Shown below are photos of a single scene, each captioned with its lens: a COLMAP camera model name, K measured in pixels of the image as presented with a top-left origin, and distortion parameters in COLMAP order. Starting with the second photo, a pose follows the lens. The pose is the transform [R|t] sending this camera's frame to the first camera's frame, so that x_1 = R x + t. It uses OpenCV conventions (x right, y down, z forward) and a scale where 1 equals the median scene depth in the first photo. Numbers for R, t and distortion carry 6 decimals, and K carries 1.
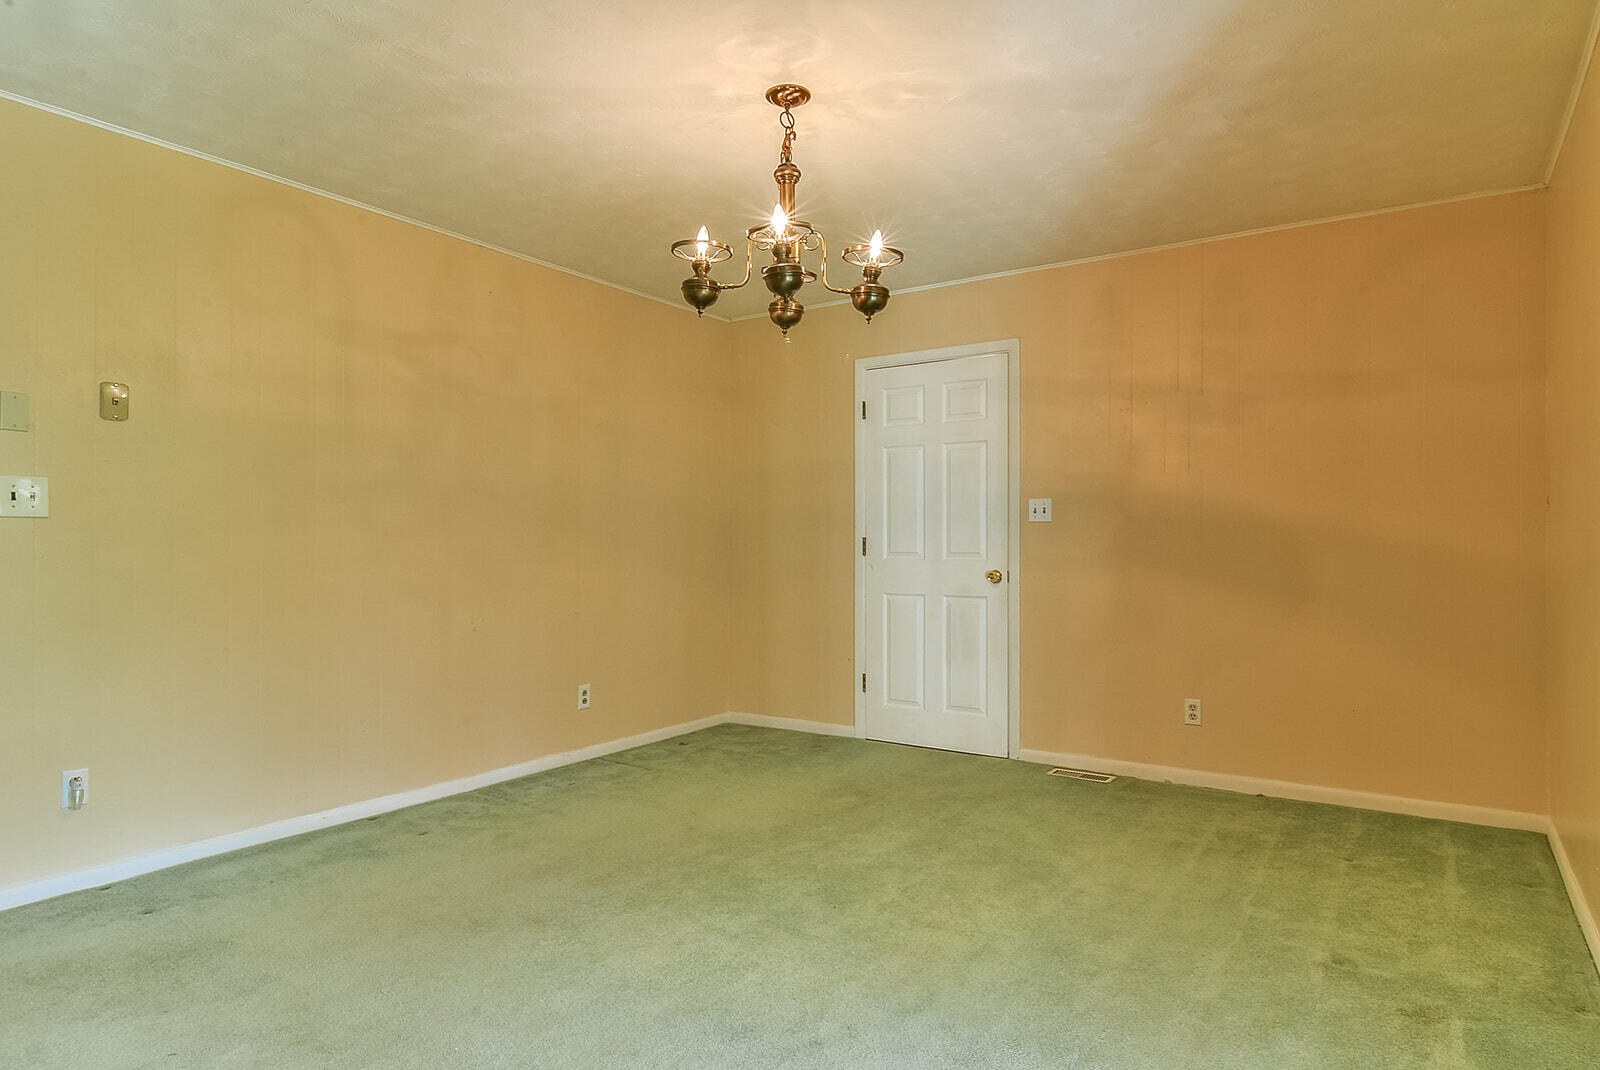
lens RADIAL K [[945.9, 0, 804.5], [0, 945.9, 543.9], [0, 0, 1]] dist [0.000734, -0.002244]
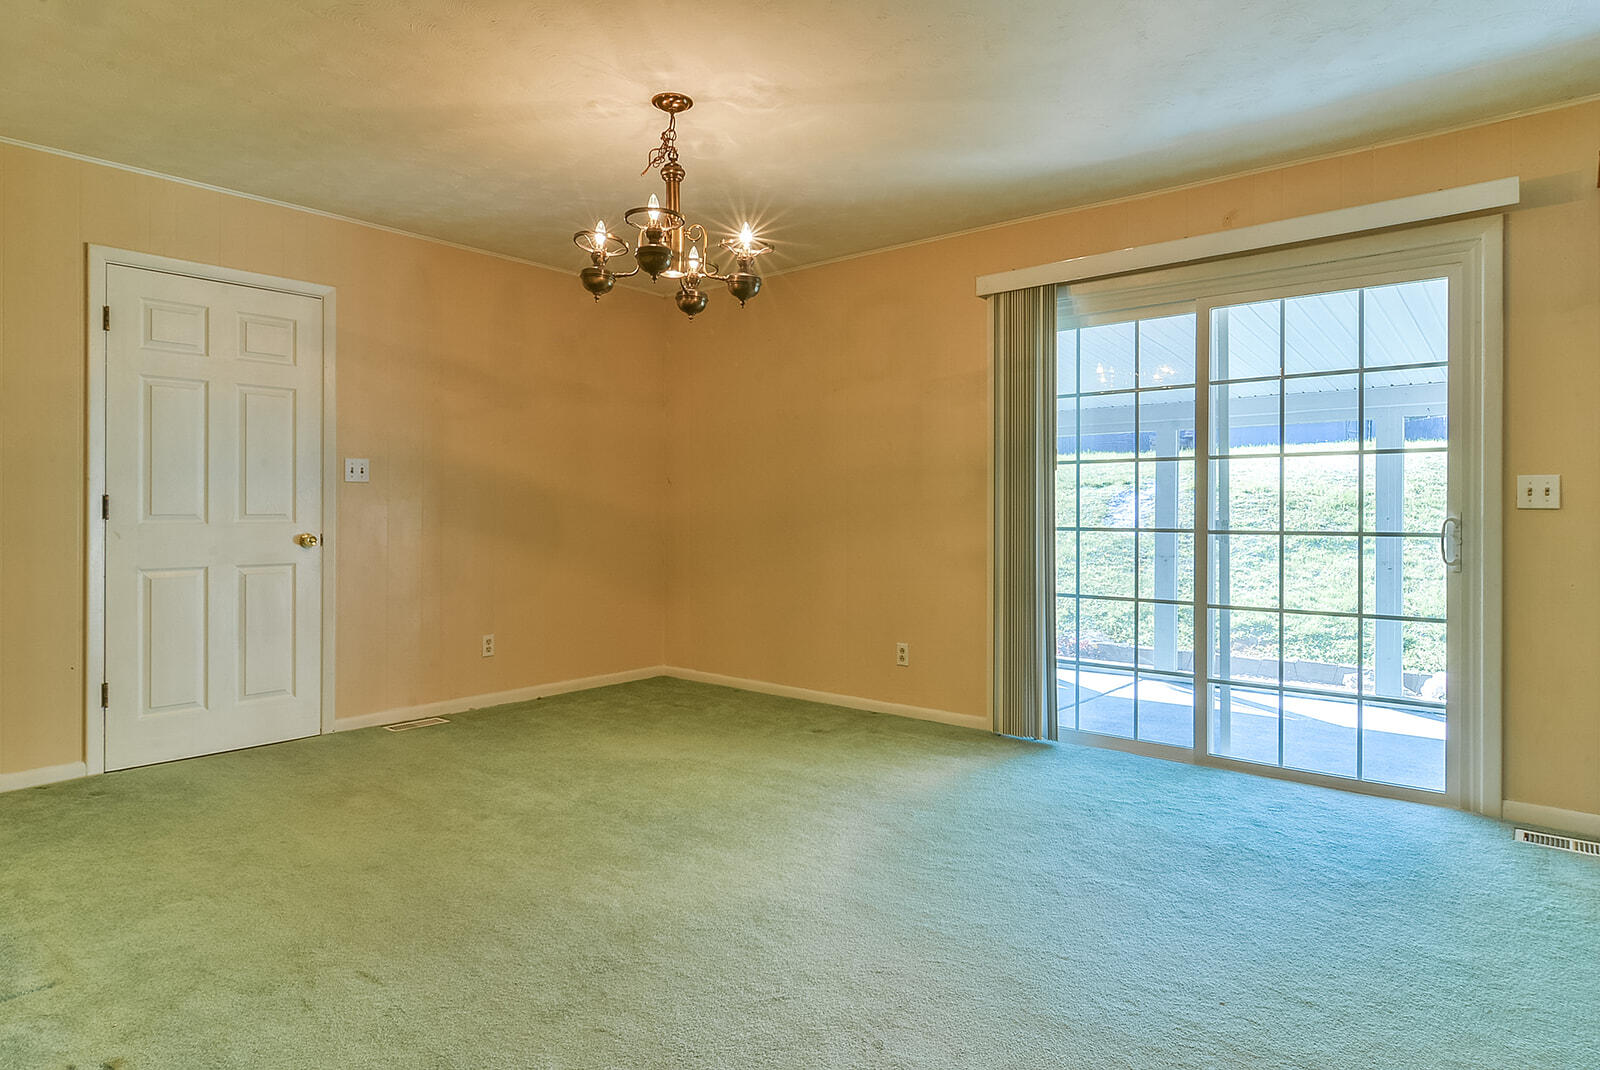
lens RADIAL K [[945.9, 0, 800.5], [0, 945.9, 512.2], [0, 0, 1]] dist [0.000734, -0.002244]
pose [[0.092552, -0.002748, 0.995704, -0.673378], [-0.001325, 0.999995, 0.002883, 0.004220], [-0.995707, -0.001586, 0.092547, 0.450027]]
